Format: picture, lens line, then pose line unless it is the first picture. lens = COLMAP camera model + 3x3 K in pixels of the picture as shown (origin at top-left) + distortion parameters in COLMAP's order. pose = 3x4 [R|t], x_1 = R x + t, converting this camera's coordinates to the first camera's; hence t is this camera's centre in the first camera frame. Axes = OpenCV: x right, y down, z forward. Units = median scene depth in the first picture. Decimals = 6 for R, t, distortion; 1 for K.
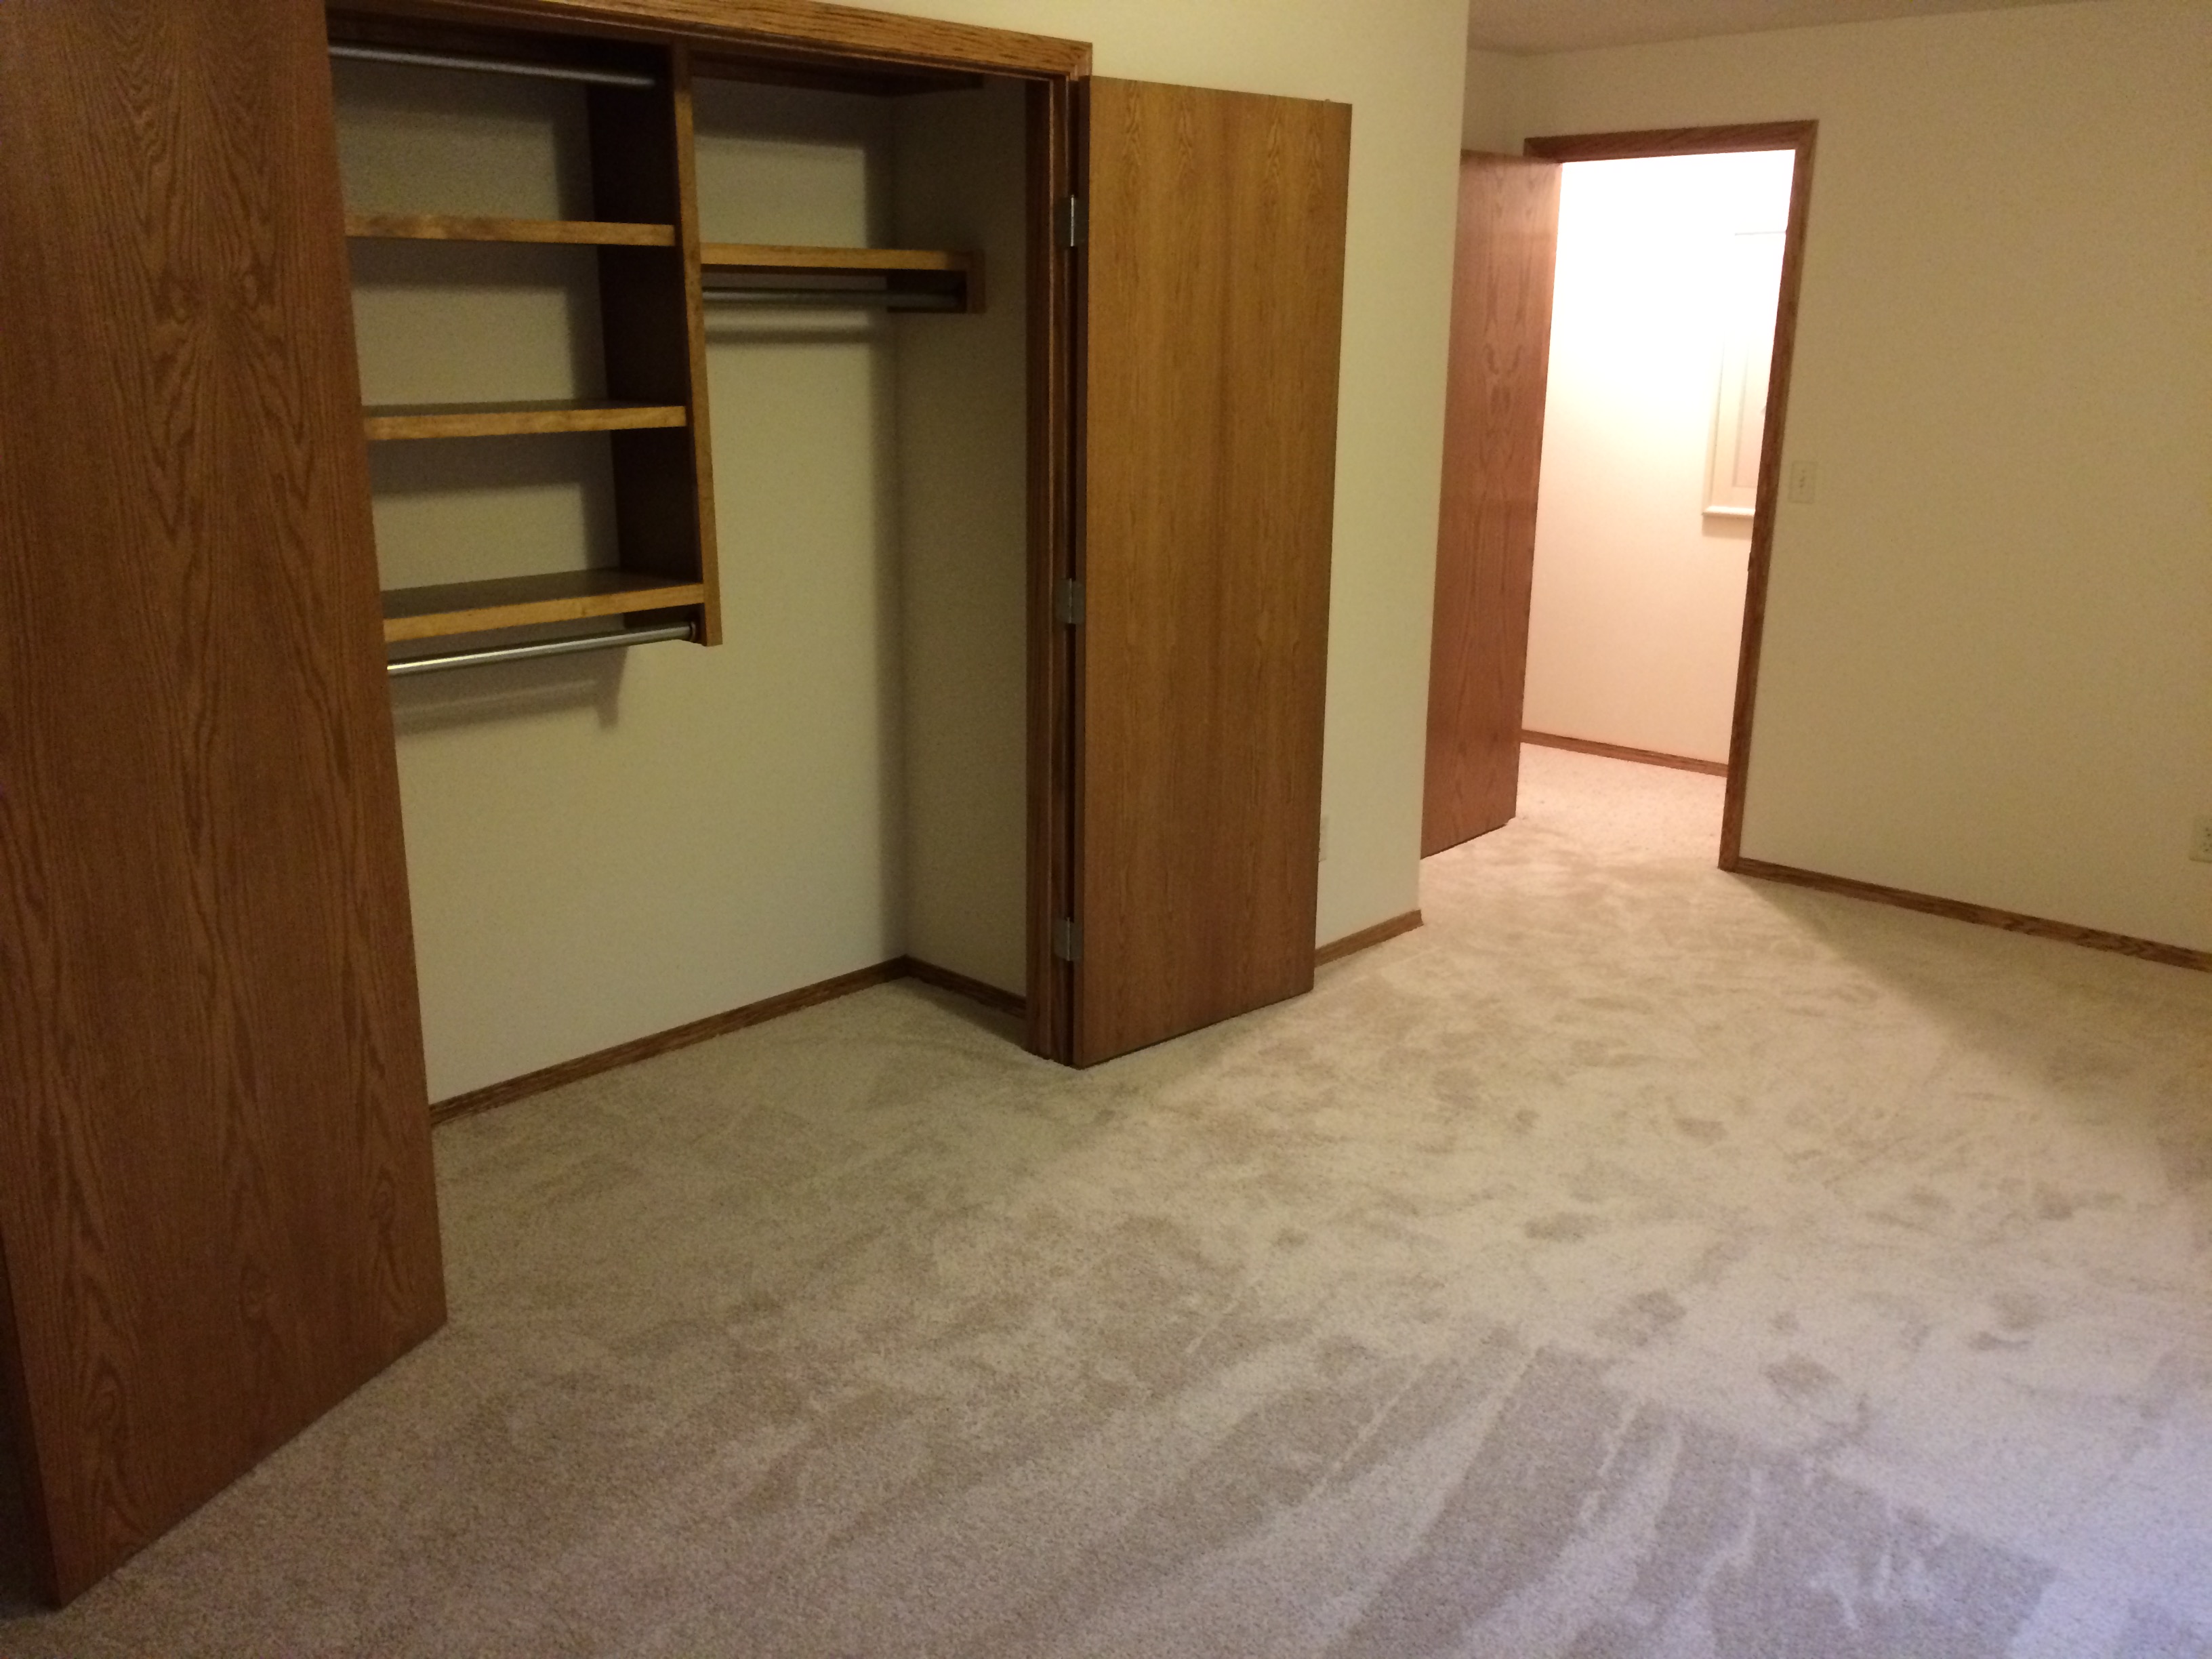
lens RADIAL K [[1885.1, 0, 1106.0], [0, 1885.1, 829.5], [0, 0, 1]] dist [0.129335, -0.160166]
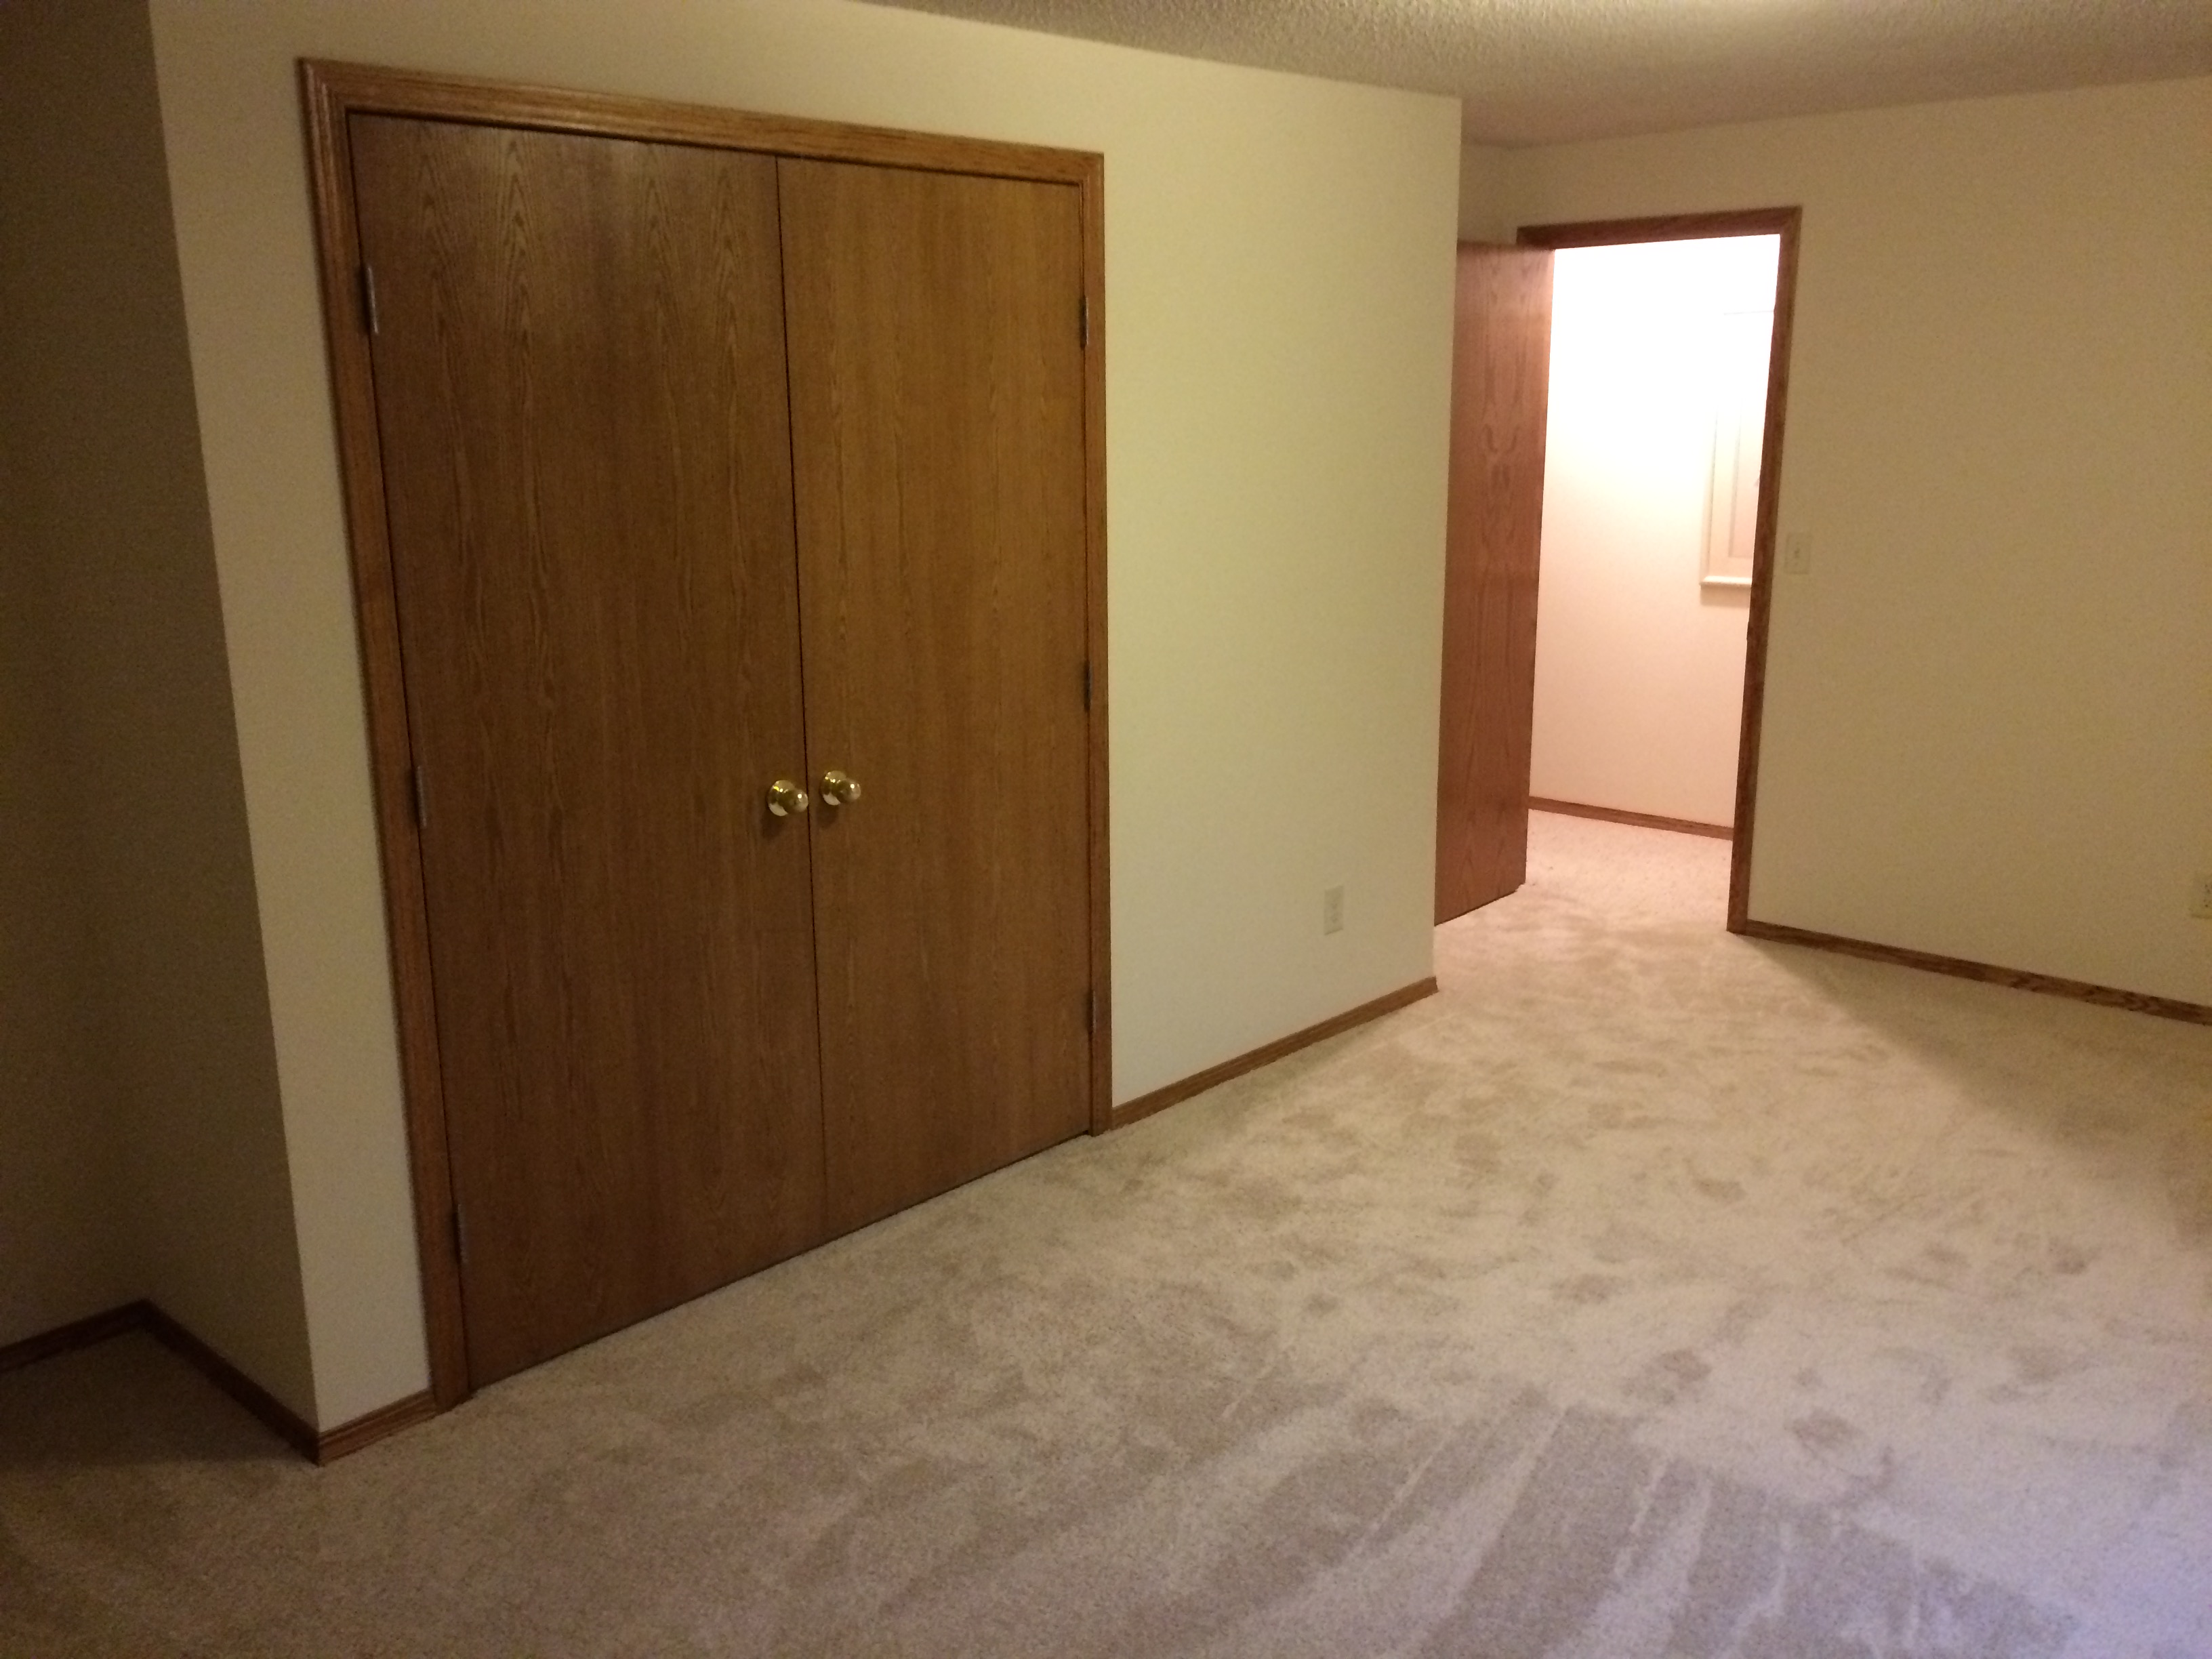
lens RADIAL K [[1885.1, 0, 1106.0], [0, 1885.1, 829.5], [0, 0, 1]] dist [0.129335, -0.160166]
pose [[0.999852, -0.017129, -0.001351, -0.012500], [0.017067, 0.999167, -0.037069, -0.003010], [0.001985, 0.037041, 0.999312, -0.030921]]
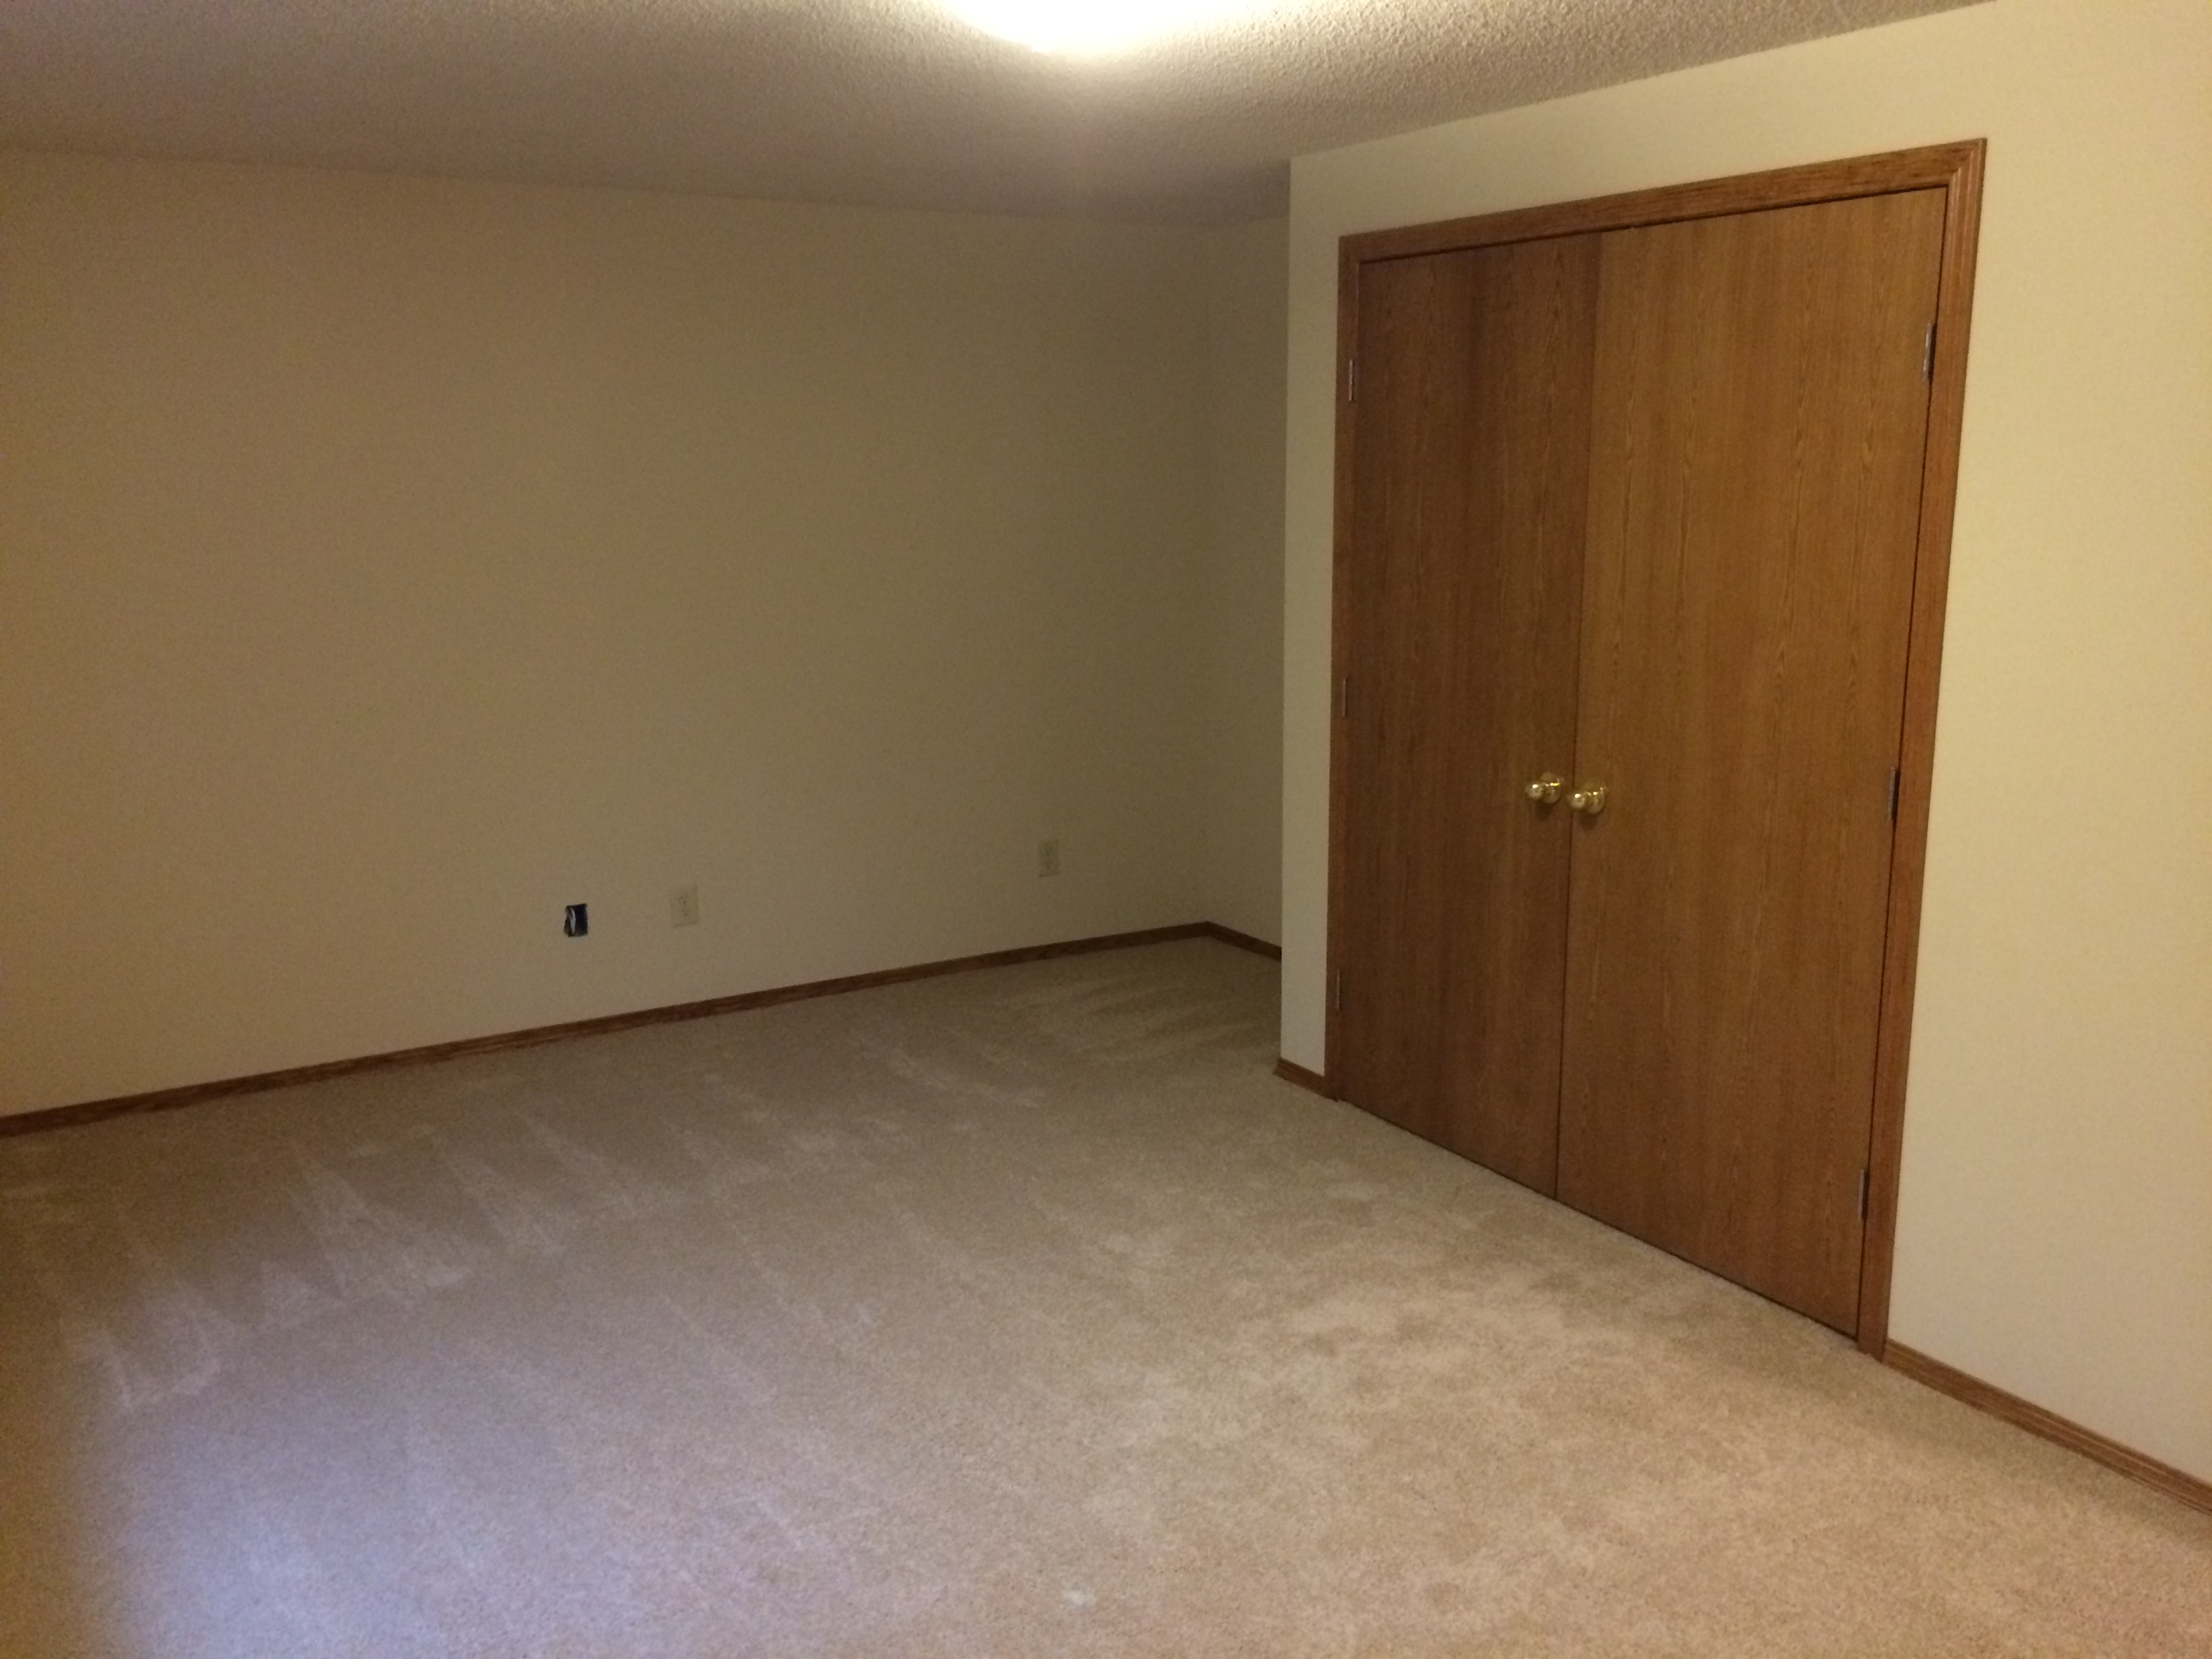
lens RADIAL K [[1885.1, 0, 1106.0], [0, 1885.1, 829.5], [0, 0, 1]] dist [0.129335, -0.160166]
pose [[-0.268359, 0.193758, -0.943632, 0.932418], [-0.249669, 0.932102, 0.262394, -0.258239], [0.930403, 0.306012, -0.201762, 0.907016]]
